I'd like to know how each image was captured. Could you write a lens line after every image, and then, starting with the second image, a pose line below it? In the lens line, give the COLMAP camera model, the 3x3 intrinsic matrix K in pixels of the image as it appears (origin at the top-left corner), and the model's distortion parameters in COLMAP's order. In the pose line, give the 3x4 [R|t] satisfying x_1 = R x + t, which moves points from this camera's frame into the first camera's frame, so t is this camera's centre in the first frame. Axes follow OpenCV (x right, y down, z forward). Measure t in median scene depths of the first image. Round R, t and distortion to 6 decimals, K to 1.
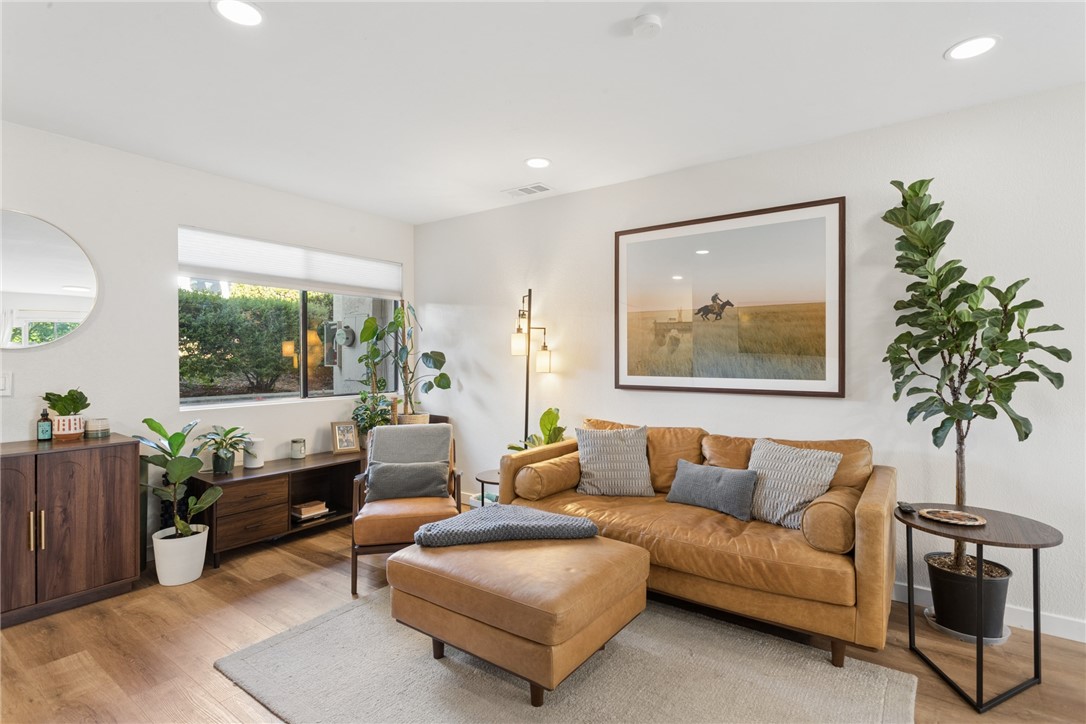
lens RADIAL K [[535.2, 0, 545.1], [0, 535.2, 358.9], [0, 0, 1]] dist [-0.007747, 0.003936]
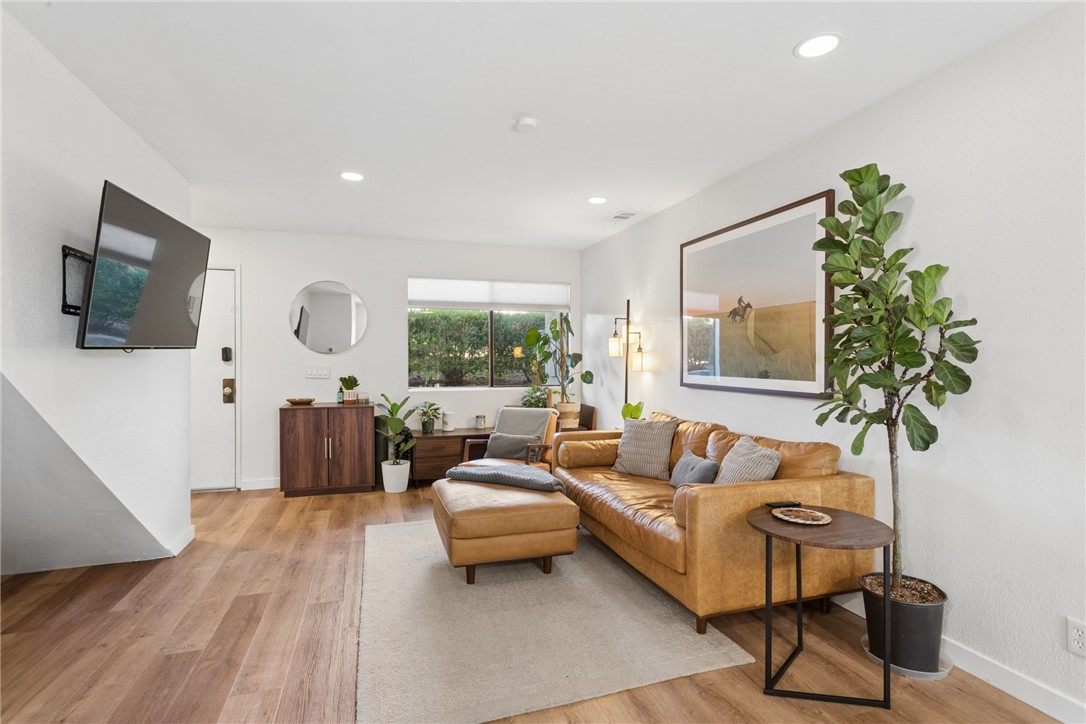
lens RADIAL K [[535.2, 0, 535.9], [0, 535.2, 359.7], [0, 0, 1]] dist [-0.007747, 0.003936]
pose [[0.799131, 0.001618, -0.601155, 0.646103], [-0.002157, 0.999998, -0.000177, 0.001828], [0.601153, 0.001438, 0.799133, -0.071489]]
